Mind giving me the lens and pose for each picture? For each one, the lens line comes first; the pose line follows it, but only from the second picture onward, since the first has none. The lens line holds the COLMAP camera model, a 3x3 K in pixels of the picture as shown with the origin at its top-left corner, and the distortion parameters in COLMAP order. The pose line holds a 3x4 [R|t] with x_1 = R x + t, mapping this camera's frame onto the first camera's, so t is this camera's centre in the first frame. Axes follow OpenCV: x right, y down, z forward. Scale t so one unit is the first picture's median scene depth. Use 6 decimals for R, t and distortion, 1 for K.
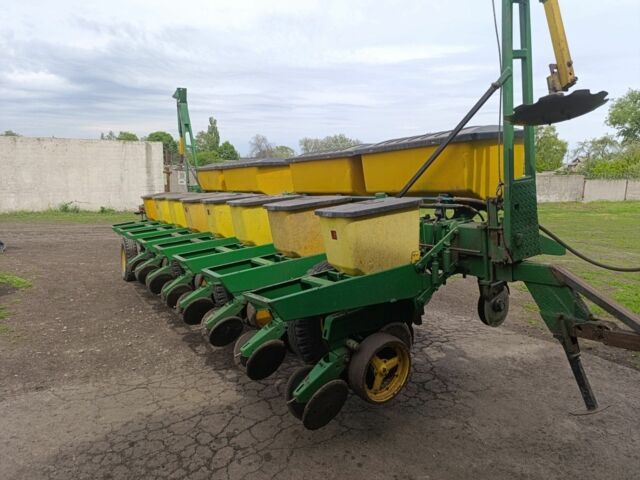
lens RADIAL K [[448.0, 0, 322.0], [0, 448.0, 238.4], [0, 0, 1]] dist [0.007647, -0.003761]
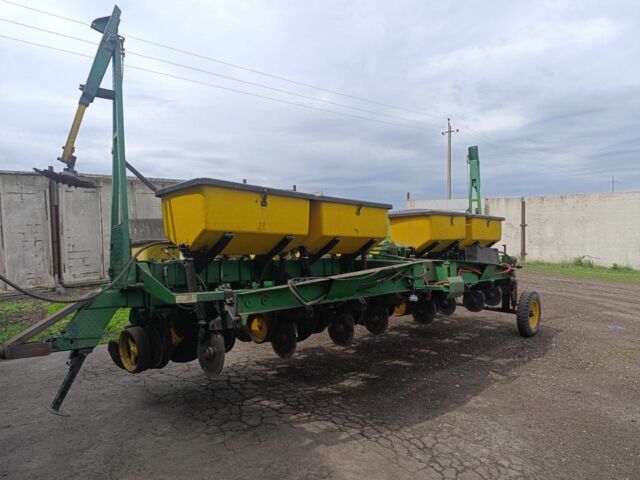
lens RADIAL K [[448.0, 0, 318.6], [0, 448.0, 239.4], [0, 0, 1]] dist [0.007647, -0.003761]
pose [[0.221334, 0.021196, -0.974968, 0.298070], [-0.139979, 0.990101, -0.010253, -0.026065], [0.965100, 0.138744, 0.222110, 0.206931]]
